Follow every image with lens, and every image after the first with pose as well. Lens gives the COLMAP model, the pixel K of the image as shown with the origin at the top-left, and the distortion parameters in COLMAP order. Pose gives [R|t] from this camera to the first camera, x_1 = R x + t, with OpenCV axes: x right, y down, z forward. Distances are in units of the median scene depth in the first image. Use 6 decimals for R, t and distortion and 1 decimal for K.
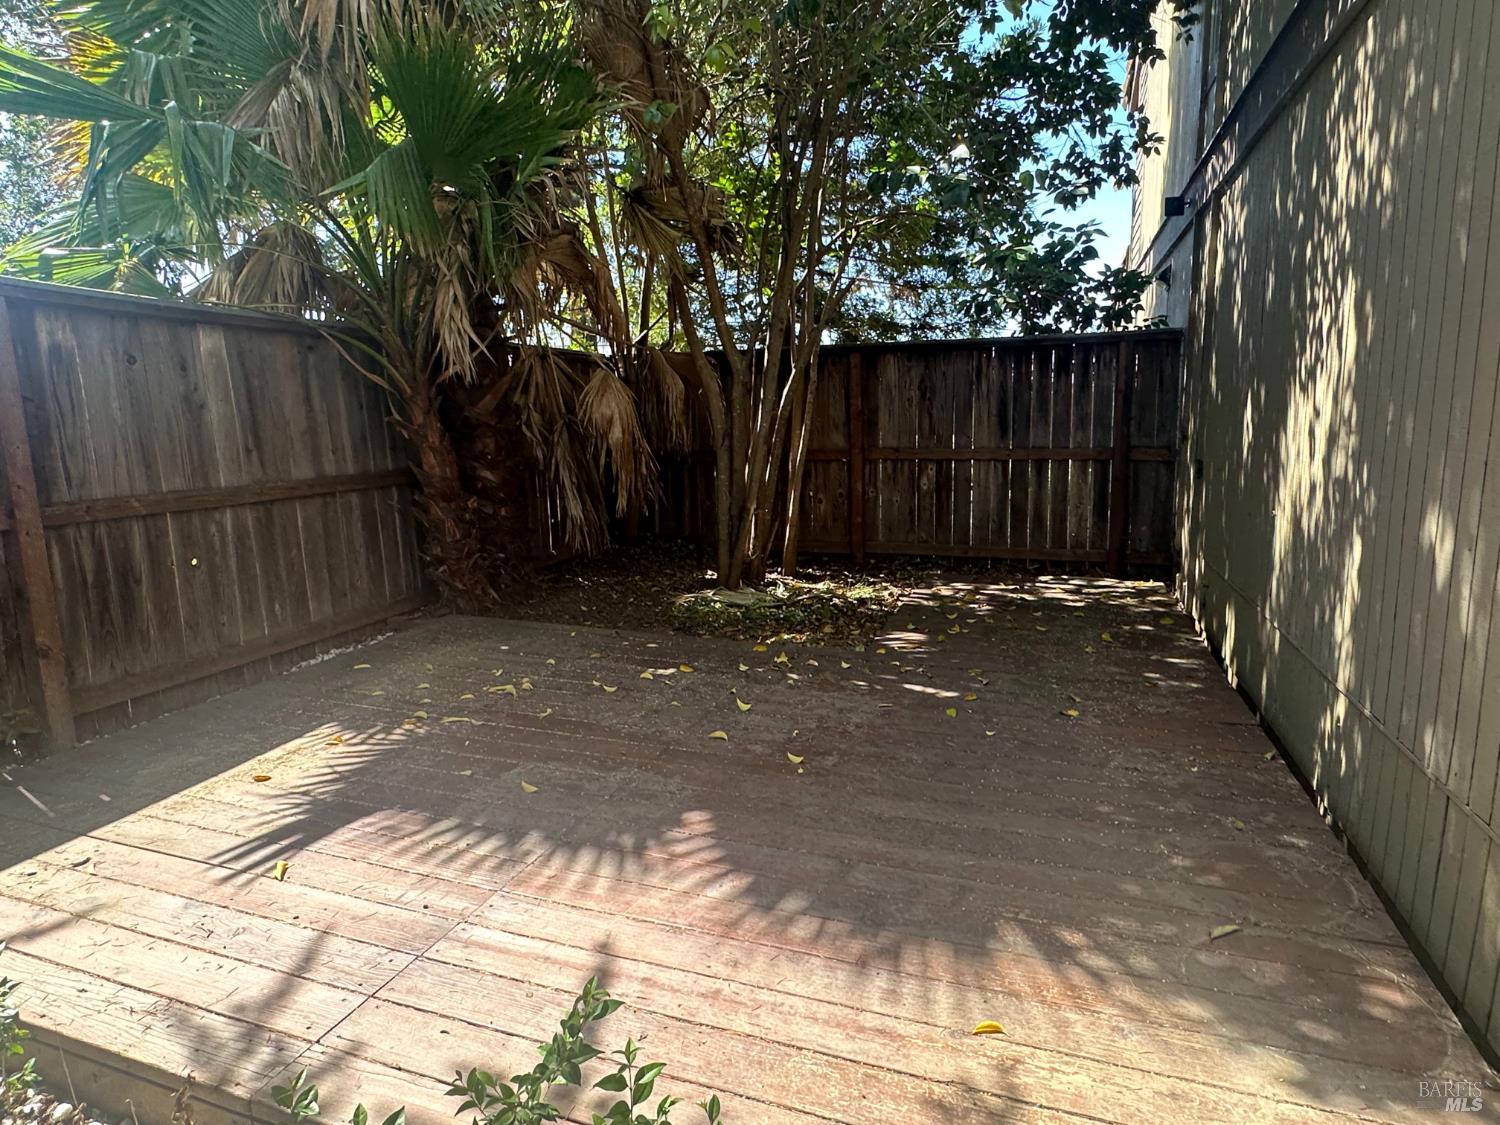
lens RADIAL K [[854.6, 0, 746.0], [0, 854.6, 557.2], [0, 0, 1]] dist [-0.004983, 0.002562]
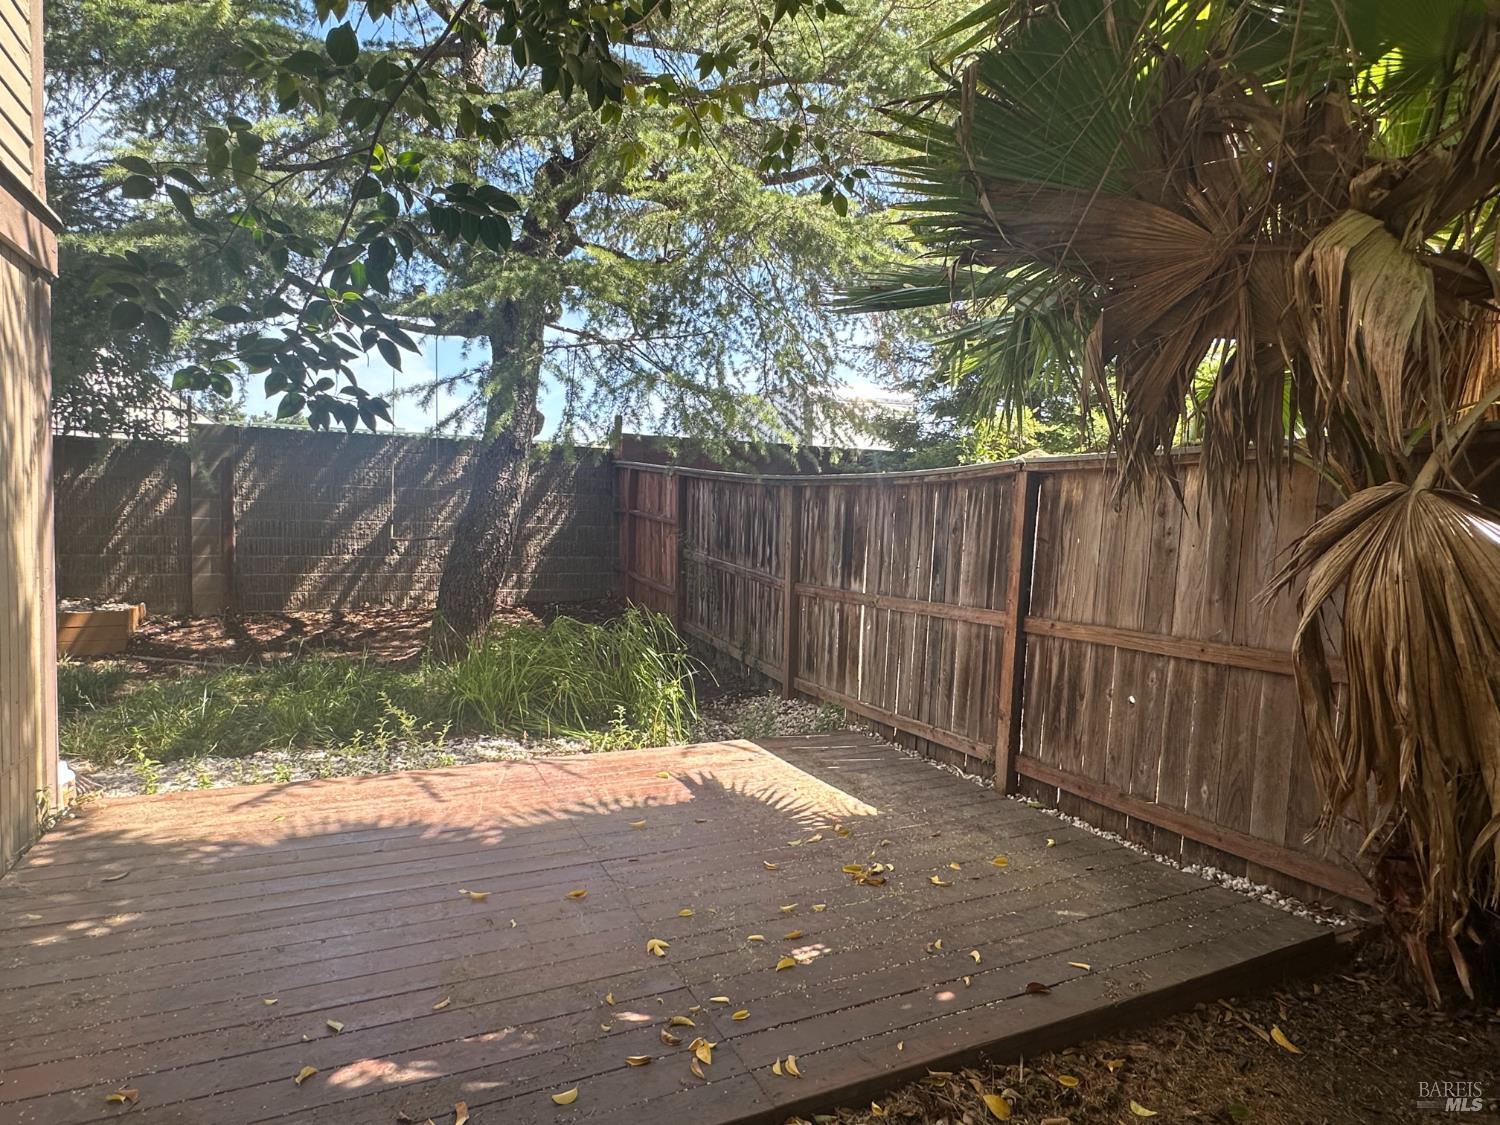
lens RADIAL K [[854.6, 0, 757.4], [0, 854.6, 561.5], [0, 0, 1]] dist [-0.004983, 0.002562]
pose [[-0.718192, 0.041203, -0.694624, 0.409077], [-0.112565, 0.978218, 0.174409, -0.308103], [0.686680, 0.203449, -0.697911, 1.486167]]
